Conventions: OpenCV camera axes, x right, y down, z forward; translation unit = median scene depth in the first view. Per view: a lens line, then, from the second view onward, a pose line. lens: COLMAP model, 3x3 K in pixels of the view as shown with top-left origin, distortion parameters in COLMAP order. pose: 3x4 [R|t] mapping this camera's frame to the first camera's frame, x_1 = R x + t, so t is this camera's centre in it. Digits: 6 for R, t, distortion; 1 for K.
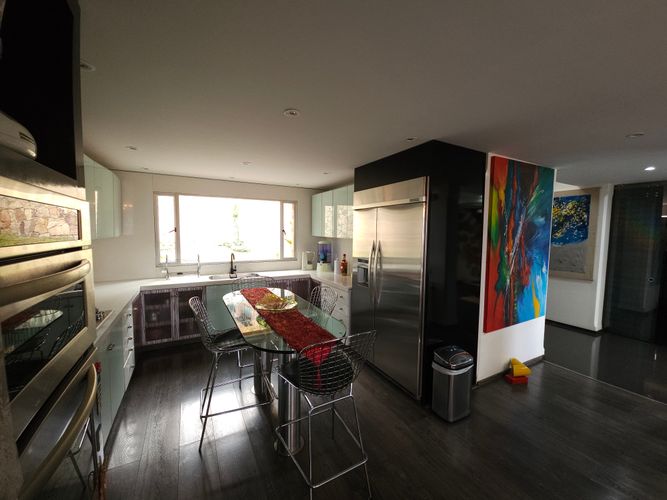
lens RADIAL K [[267.2, 0, 335.5], [0, 267.2, 250.3], [0, 0, 1]] dist [0.010197, -0.009273]
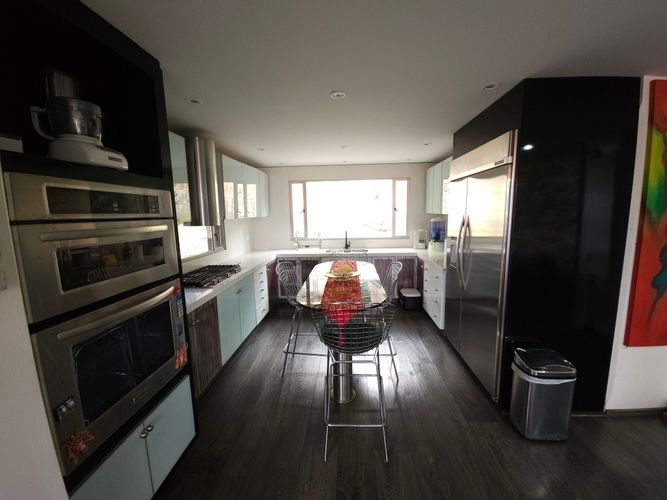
lens RADIAL K [[269.4, 0, 336.8], [0, 269.4, 249.9], [0, 0, 1]] dist [0.009572, -0.006942]
pose [[0.849062, 0.045823, -0.526303, 0.203012], [-0.008865, 0.997327, 0.072532, 0.012324], [0.528219, -0.056918, 0.847198, 0.022877]]
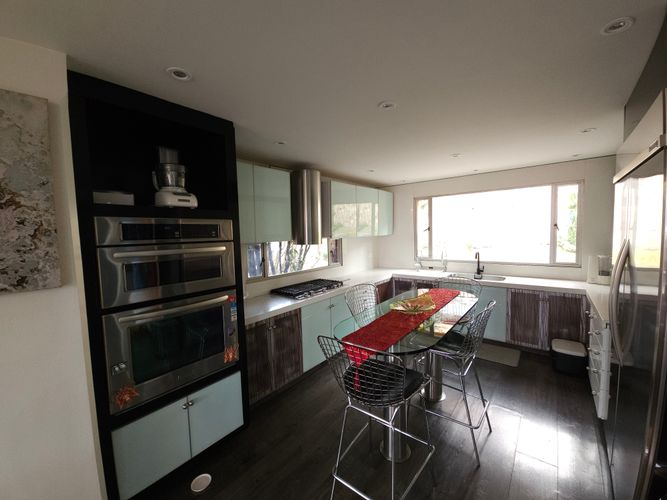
lens RADIAL K [[267.2, 0, 335.5], [0, 267.2, 250.3], [0, 0, 1]] dist [0.010197, -0.009273]
pose [[0.383431, 0.041189, -0.922650, 0.317776], [-0.034071, 0.998956, 0.030437, -0.007563], [0.922941, 0.019765, 0.384434, 0.219043]]
